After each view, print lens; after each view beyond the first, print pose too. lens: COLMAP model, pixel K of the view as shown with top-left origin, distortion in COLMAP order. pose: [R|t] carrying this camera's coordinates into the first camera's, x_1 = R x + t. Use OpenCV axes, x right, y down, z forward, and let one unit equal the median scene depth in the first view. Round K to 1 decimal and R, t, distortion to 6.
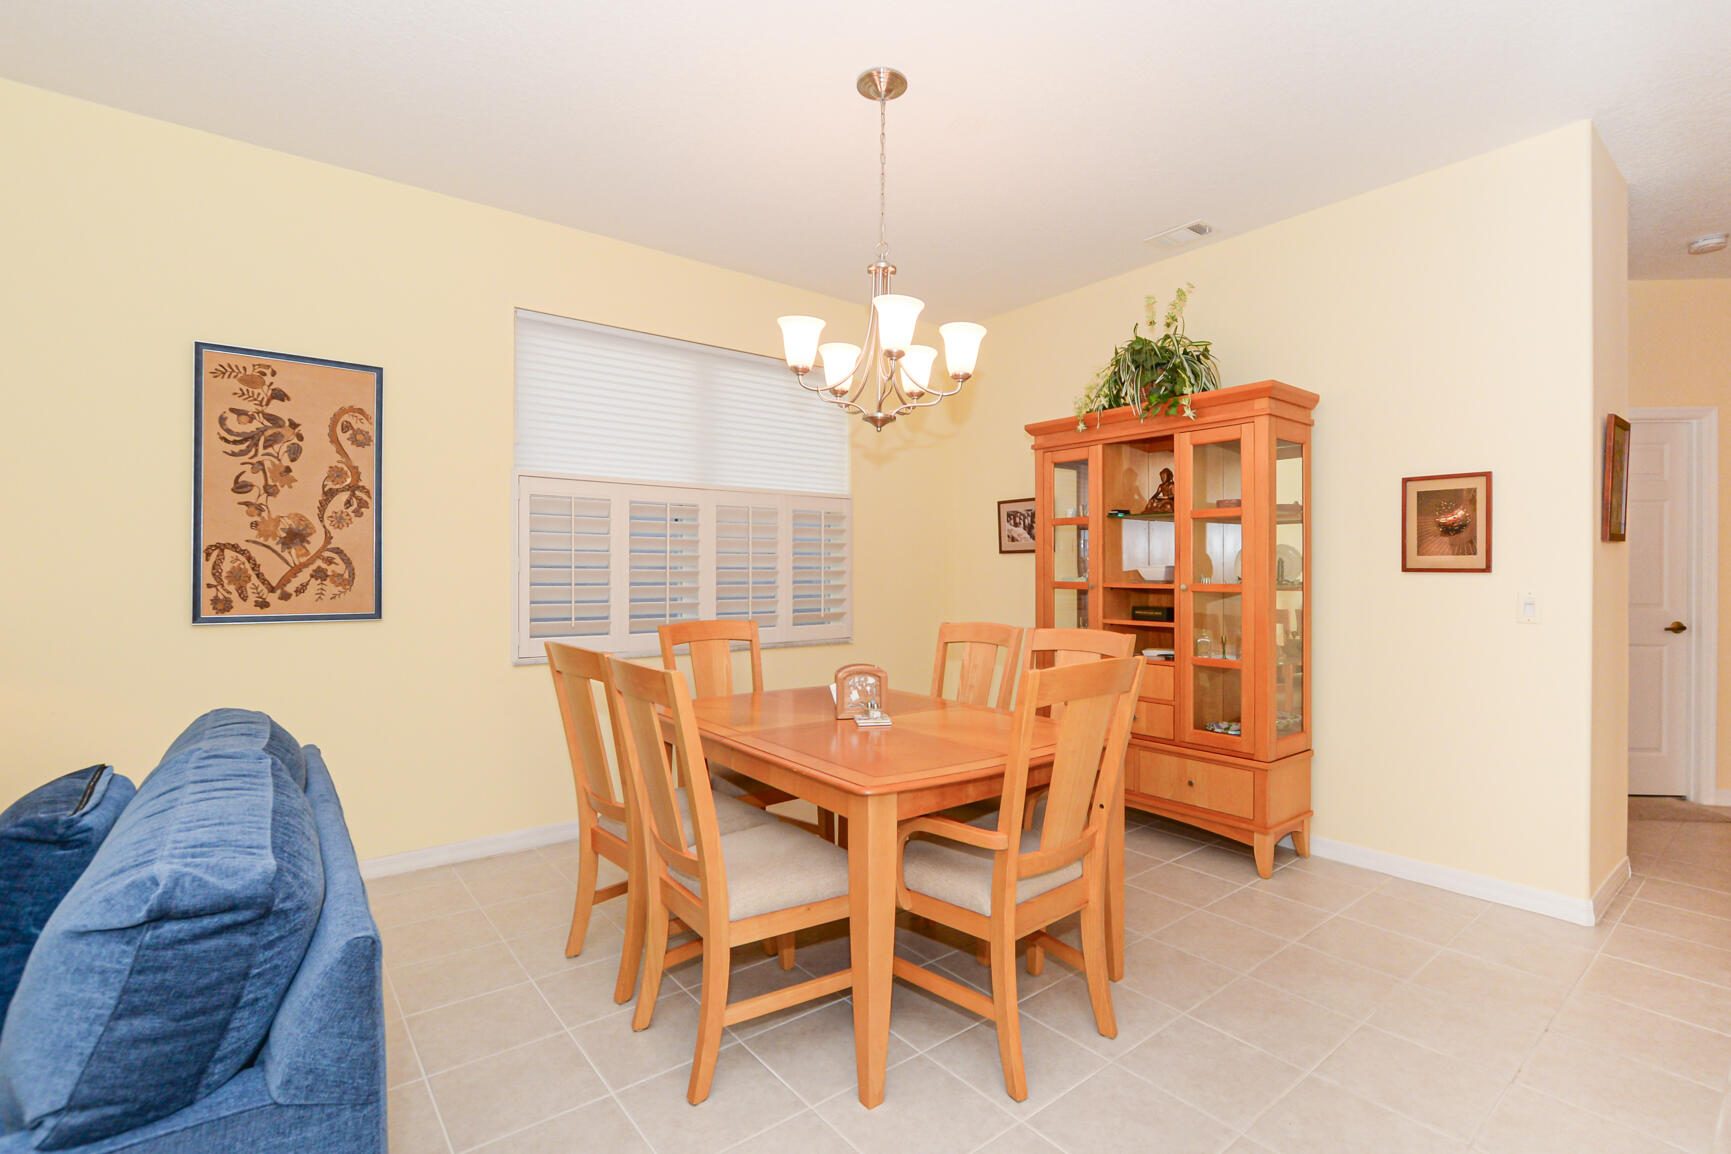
lens RADIAL K [[797.8, 0, 902.1], [0, 797.8, 575.8], [0, 0, 1]] dist [-0.015725, 0.000058]
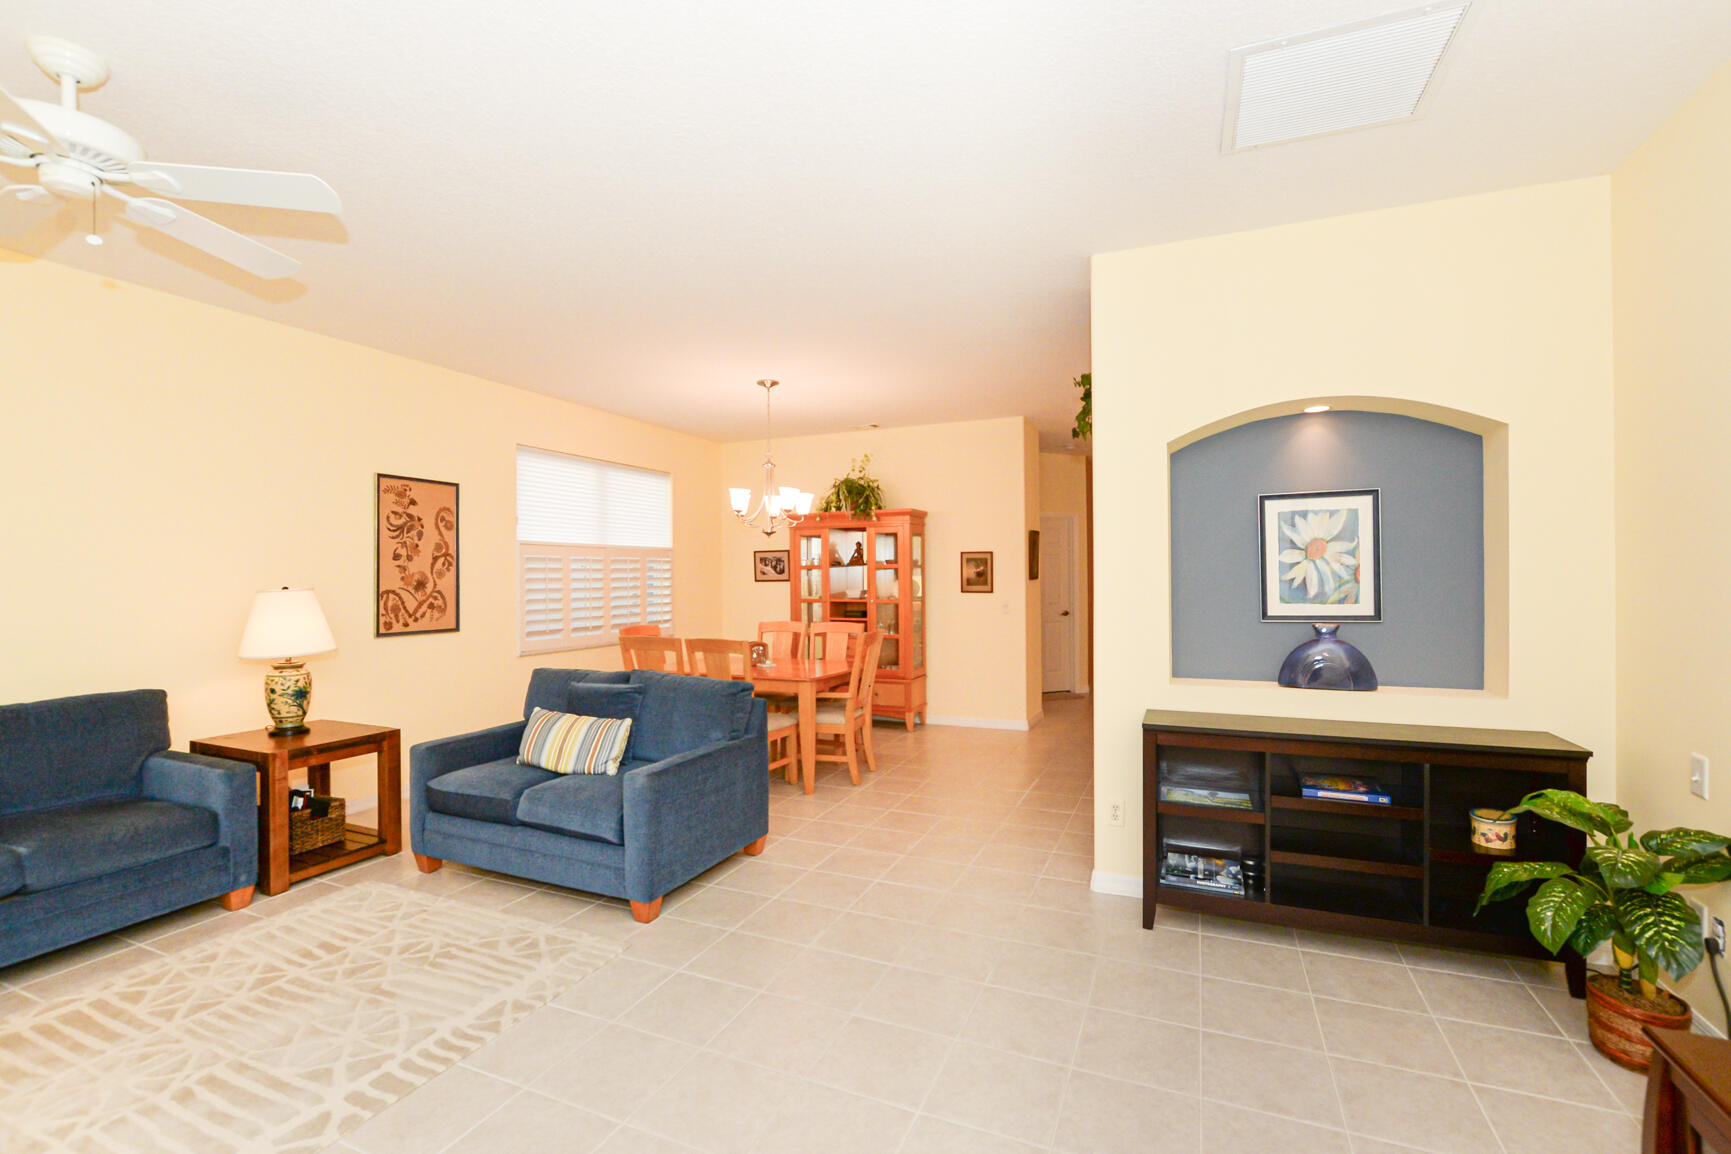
lens RADIAL K [[767.8, 0, 871.8], [0, 767.8, 579.5], [0, 0, 1]] dist [-0.023920, -0.000244]
pose [[0.888828, -0.010286, 0.458125, -0.643376], [0.010786, 0.999941, 0.001524, -0.051650], [-0.458113, 0.003587, 0.888887, -0.894533]]
